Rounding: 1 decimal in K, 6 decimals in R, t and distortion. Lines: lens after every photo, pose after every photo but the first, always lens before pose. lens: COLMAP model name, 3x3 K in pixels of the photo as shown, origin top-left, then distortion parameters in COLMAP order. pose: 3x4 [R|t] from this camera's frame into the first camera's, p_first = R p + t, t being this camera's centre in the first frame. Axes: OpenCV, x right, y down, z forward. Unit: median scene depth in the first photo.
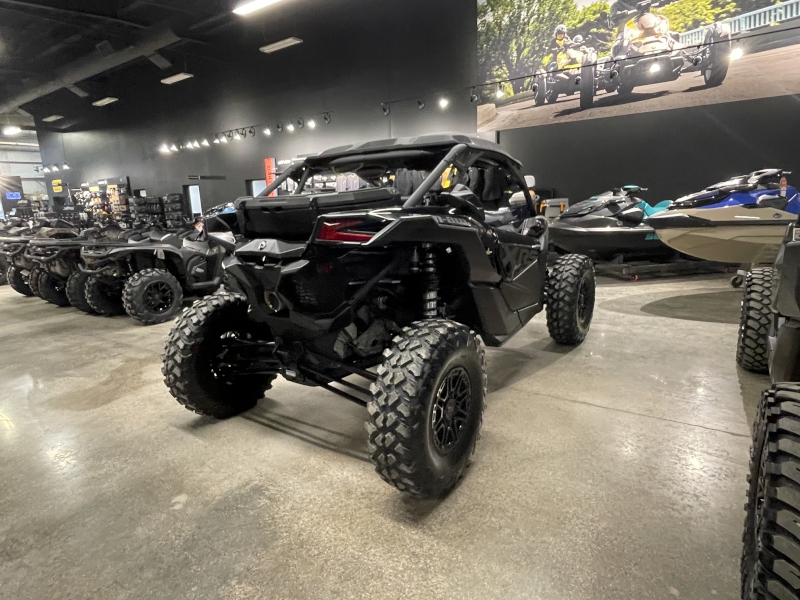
lens RADIAL K [[470.0, 0, 391.8], [0, 470.0, 301.2], [0, 0, 1]] dist [-0.005474, 0.002686]
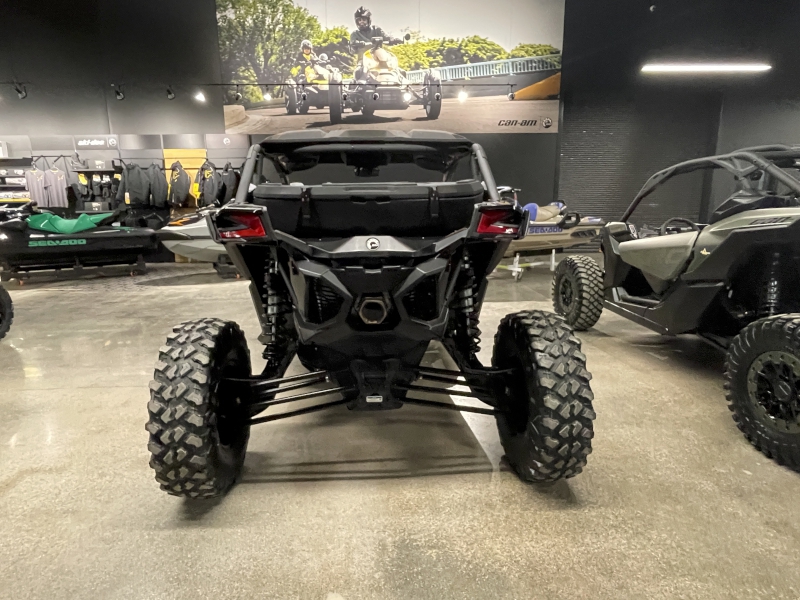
lens RADIAL K [[470.0, 0, 393.0], [0, 470.0, 302.7], [0, 0, 1]] dist [-0.005474, 0.002686]
pose [[0.786218, -0.100674, 0.609693, -0.188536], [0.111818, 0.993530, 0.019861, -0.007889], [-0.607748, 0.052560, 0.792389, 0.087959]]
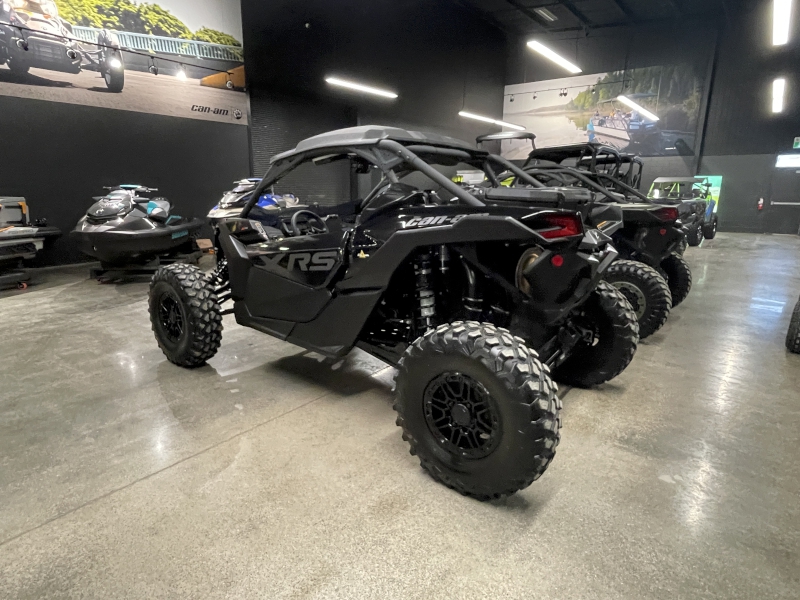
lens RADIAL K [[470.0, 0, 395.6], [0, 470.0, 299.7], [0, 0, 1]] dist [-0.005474, 0.002686]
pose [[0.049894, -0.193255, 0.979879, -0.351116], [0.203433, 0.962500, 0.179469, -0.067582], [-0.977817, 0.190386, 0.087338, 0.349466]]
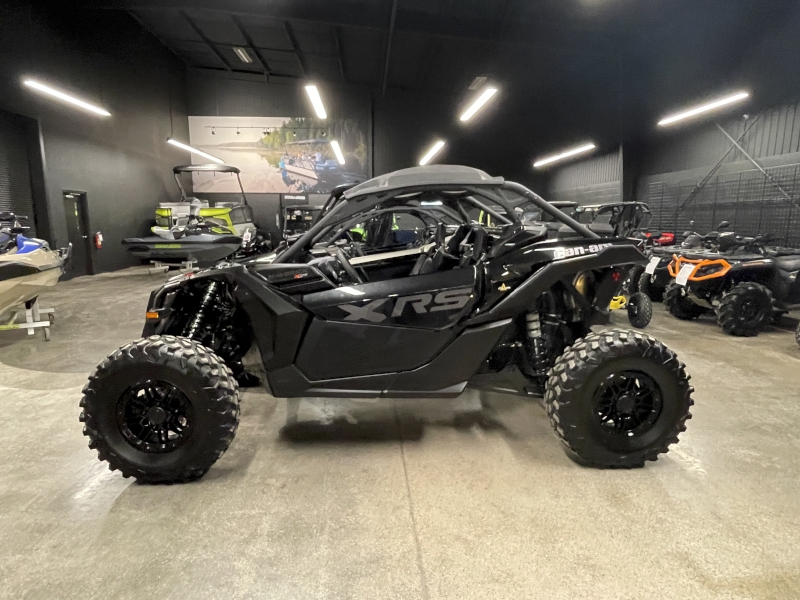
lens RADIAL K [[470.0, 0, 396.2], [0, 470.0, 298.8], [0, 0, 1]] dist [-0.005474, 0.002686]
pose [[-0.626536, -0.087944, 0.774415, -0.262945], [0.189454, 0.946627, 0.260777, -0.127830], [-0.756016, 0.310102, -0.576434, 0.601403]]
